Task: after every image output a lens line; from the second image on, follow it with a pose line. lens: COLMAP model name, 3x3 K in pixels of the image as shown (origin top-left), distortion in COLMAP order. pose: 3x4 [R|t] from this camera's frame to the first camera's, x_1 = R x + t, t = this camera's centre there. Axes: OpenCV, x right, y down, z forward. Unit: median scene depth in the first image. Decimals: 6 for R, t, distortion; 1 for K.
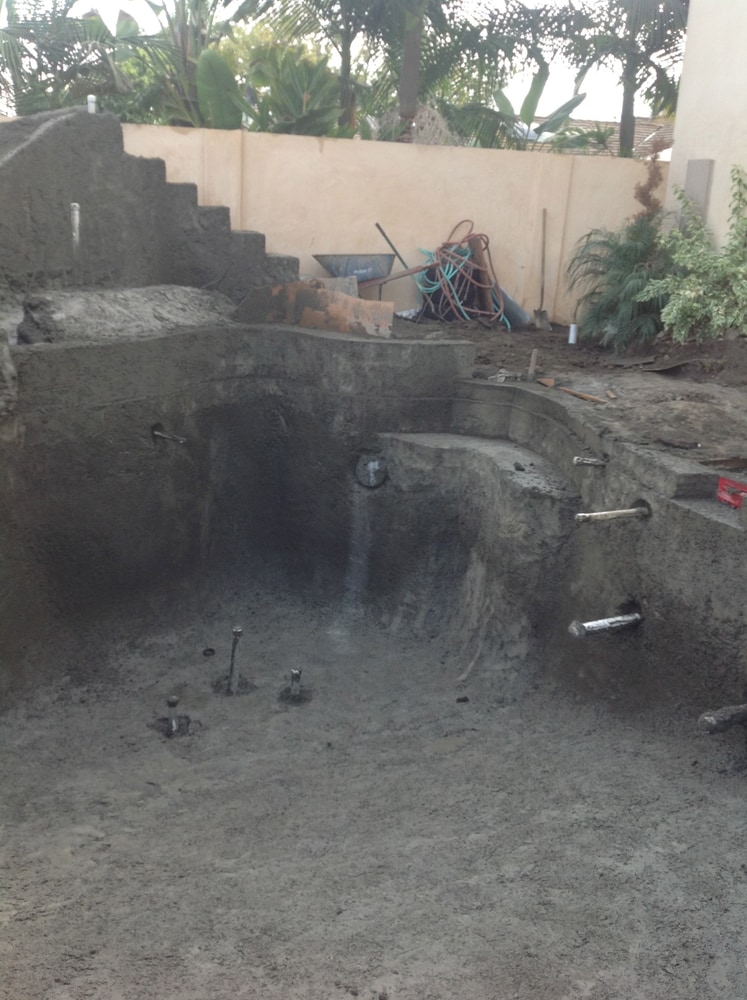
lens RADIAL K [[927.5, 0, 373.5], [0, 927.5, 500.0], [0, 0, 1]] dist [0.175389, -0.377552]
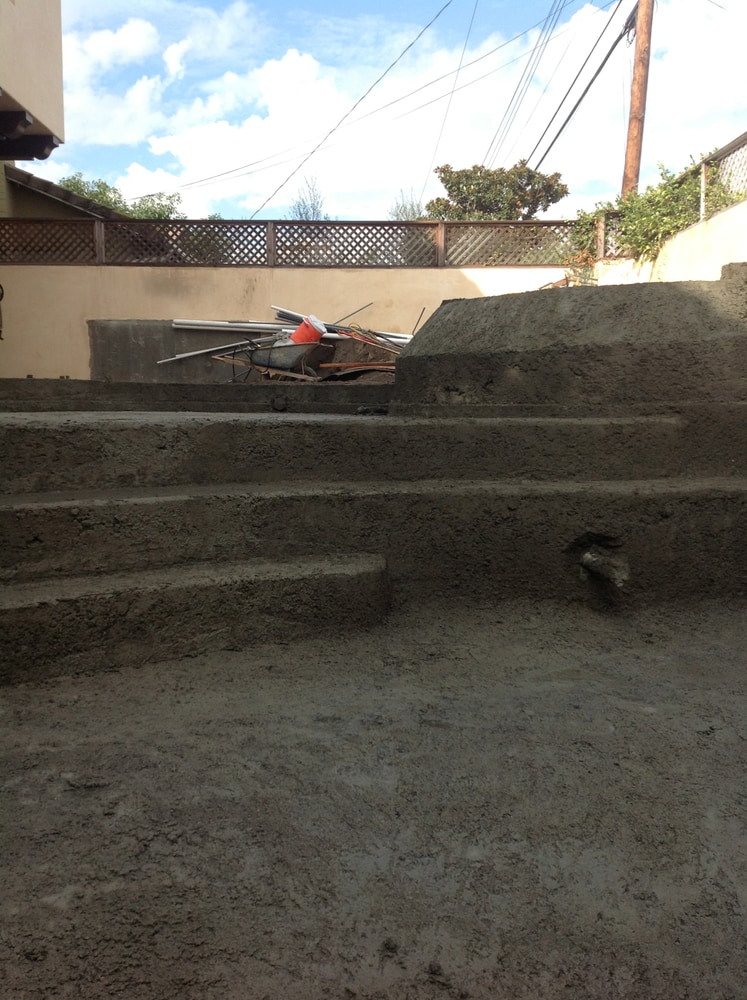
lens RADIAL K [[940.0, 0, 366.4], [0, 940.0, 497.6], [0, 0, 1]] dist [0.176321, -0.392147]
pose [[-0.967669, -0.067664, 0.242978, -0.057925], [0.035237, 0.917629, 0.395872, 0.024565], [-0.249750, 0.391635, -0.885577, 0.825592]]
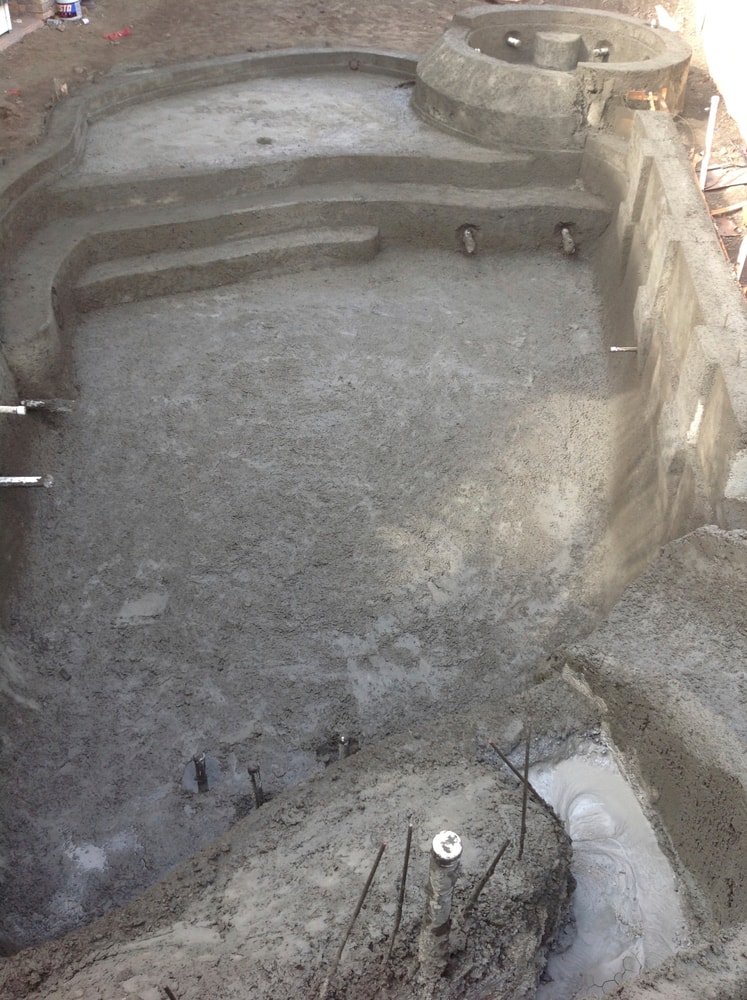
lens RADIAL K [[940.0, 0, 366.4], [0, 940.0, 497.6], [0, 0, 1]] dist [0.176321, -0.392147]
pose [[-0.923541, -0.289843, 0.251124, -0.461660], [0.050413, 0.557383, 0.828724, -0.822396], [-0.380172, 0.778020, -0.500154, 1.463332]]
